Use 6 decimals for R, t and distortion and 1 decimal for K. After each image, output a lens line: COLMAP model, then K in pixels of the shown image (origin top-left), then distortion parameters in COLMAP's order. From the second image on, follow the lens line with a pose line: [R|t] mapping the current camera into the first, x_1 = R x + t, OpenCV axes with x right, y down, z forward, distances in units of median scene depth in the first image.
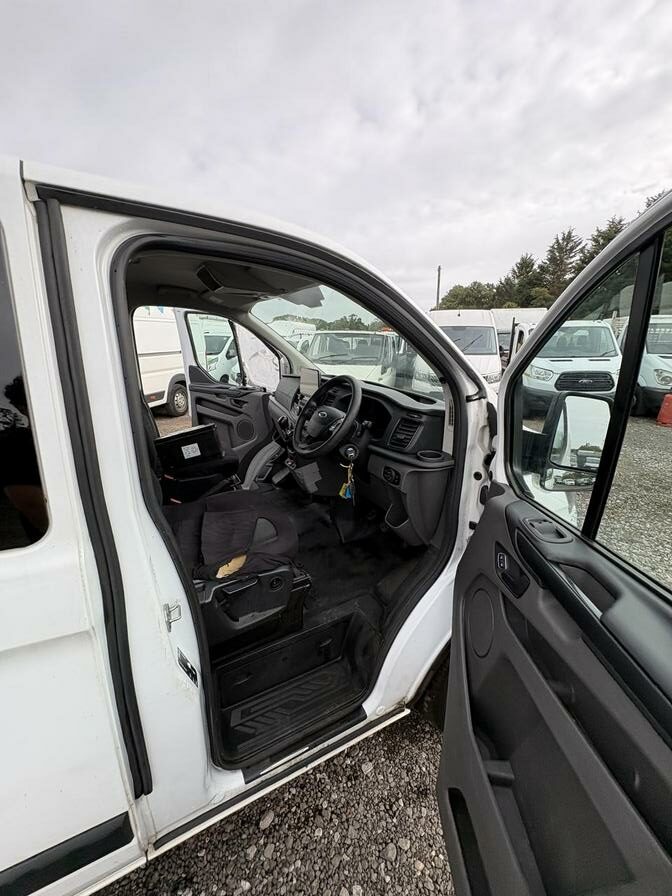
lens RADIAL K [[354.2, 0, 344.8], [0, 354.2, 448.9], [0, 0, 1]] dist [0.010273, 0.000093]
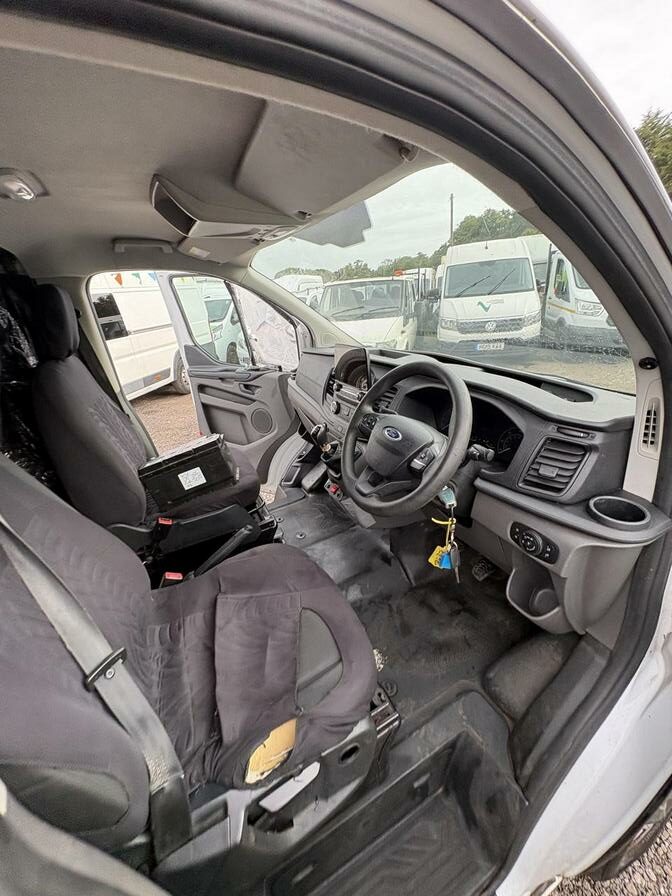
lens RADIAL K [[350.7, 0, 344.6], [0, 350.7, 446.0], [0, 0, 1]] dist [-0.001569, -0.000110]
pose [[0.995540, -0.078792, -0.051888, -0.071590], [0.084487, 0.989332, 0.118676, -0.096296], [0.041984, -0.122530, 0.991576, 0.266738]]
